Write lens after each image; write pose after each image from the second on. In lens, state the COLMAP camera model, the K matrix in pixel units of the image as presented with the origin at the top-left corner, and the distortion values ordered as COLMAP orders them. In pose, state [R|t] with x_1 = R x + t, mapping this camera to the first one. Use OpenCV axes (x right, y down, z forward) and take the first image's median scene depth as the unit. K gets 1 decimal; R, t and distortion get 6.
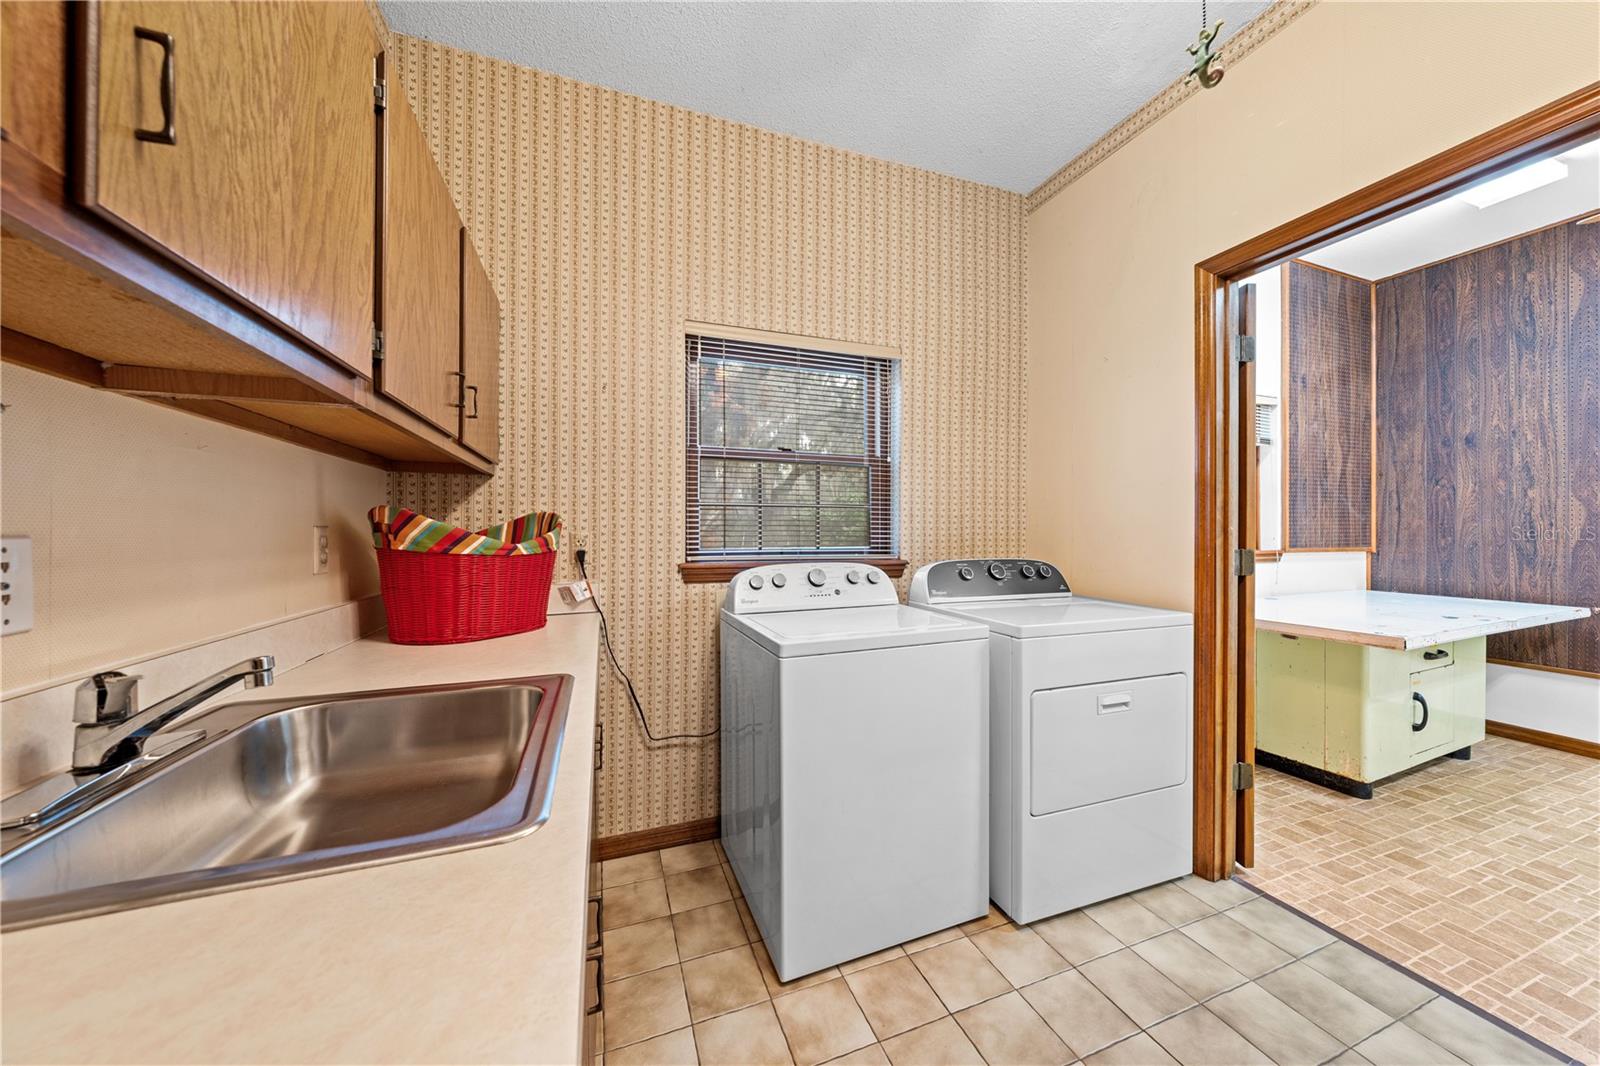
lens RADIAL K [[540.5, 0, 801.3], [0, 540.5, 533.5], [0, 0, 1]] dist [-0.007442, 0.000717]
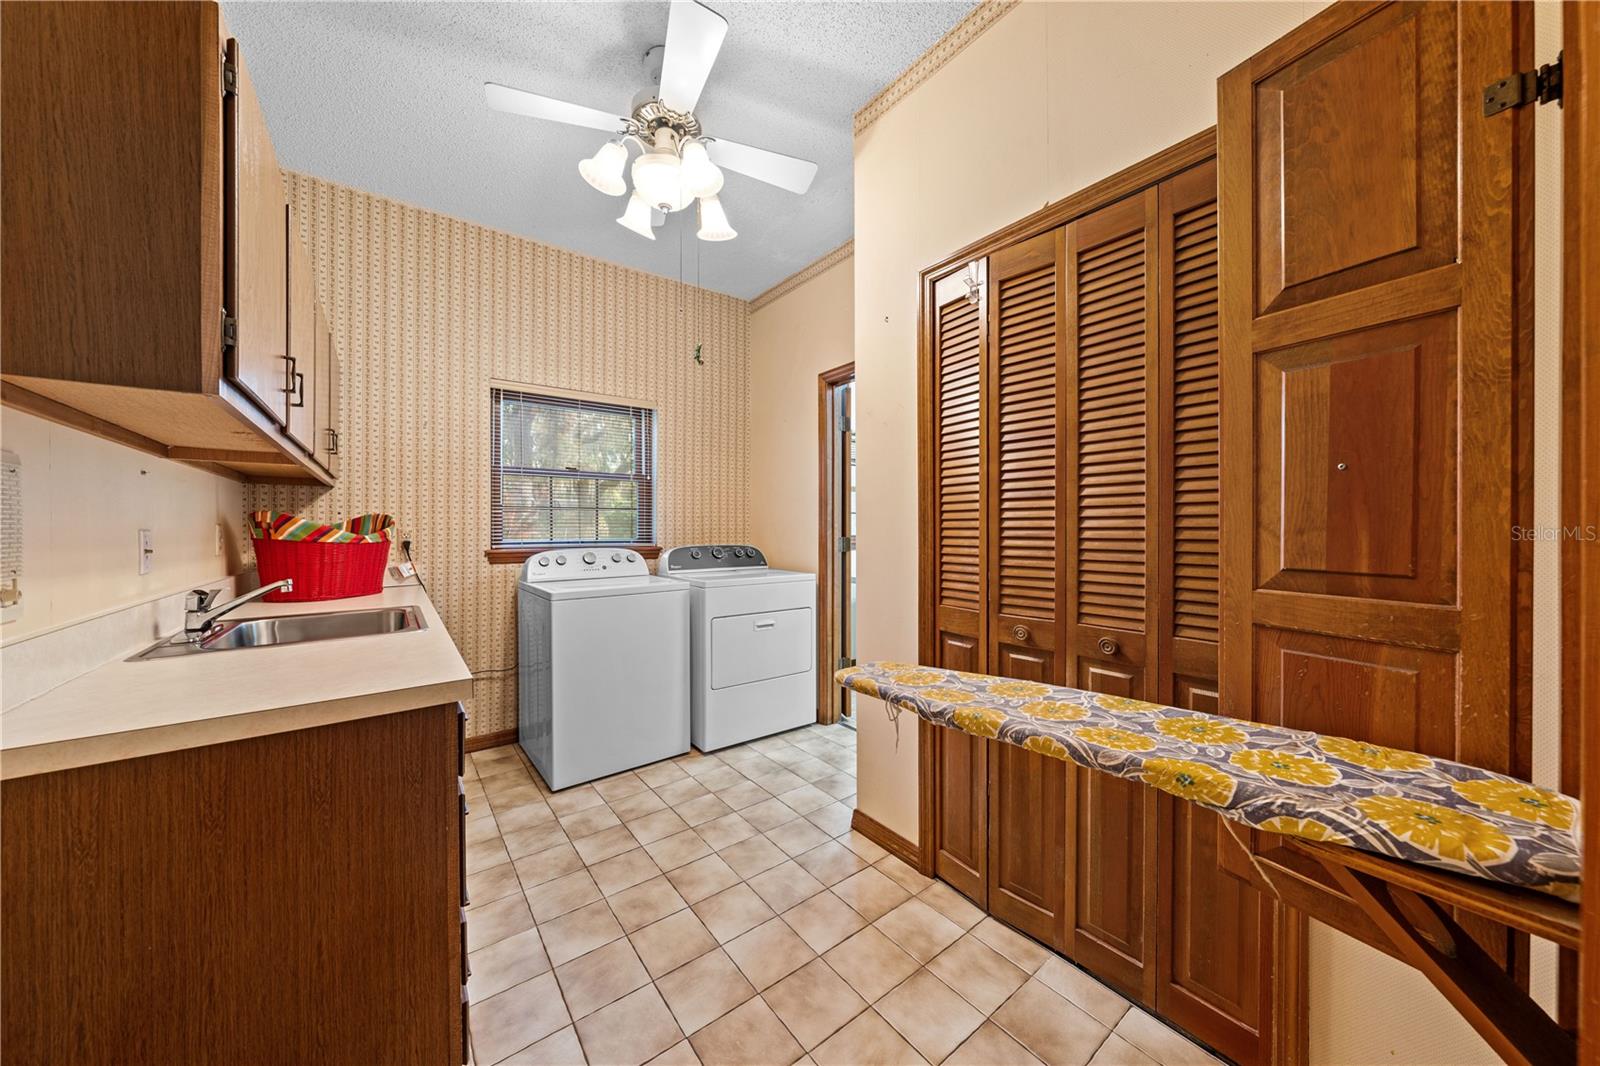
lens RADIAL K [[540.5, 0, 803.4], [0, 540.5, 527.9], [0, 0, 1]] dist [-0.007442, 0.000717]
pose [[0.953727, -0.001475, 0.300669, 0.158111], [0.002142, 0.999996, -0.001889, 0.002146], [-0.300665, 0.002445, 0.953727, -0.659844]]
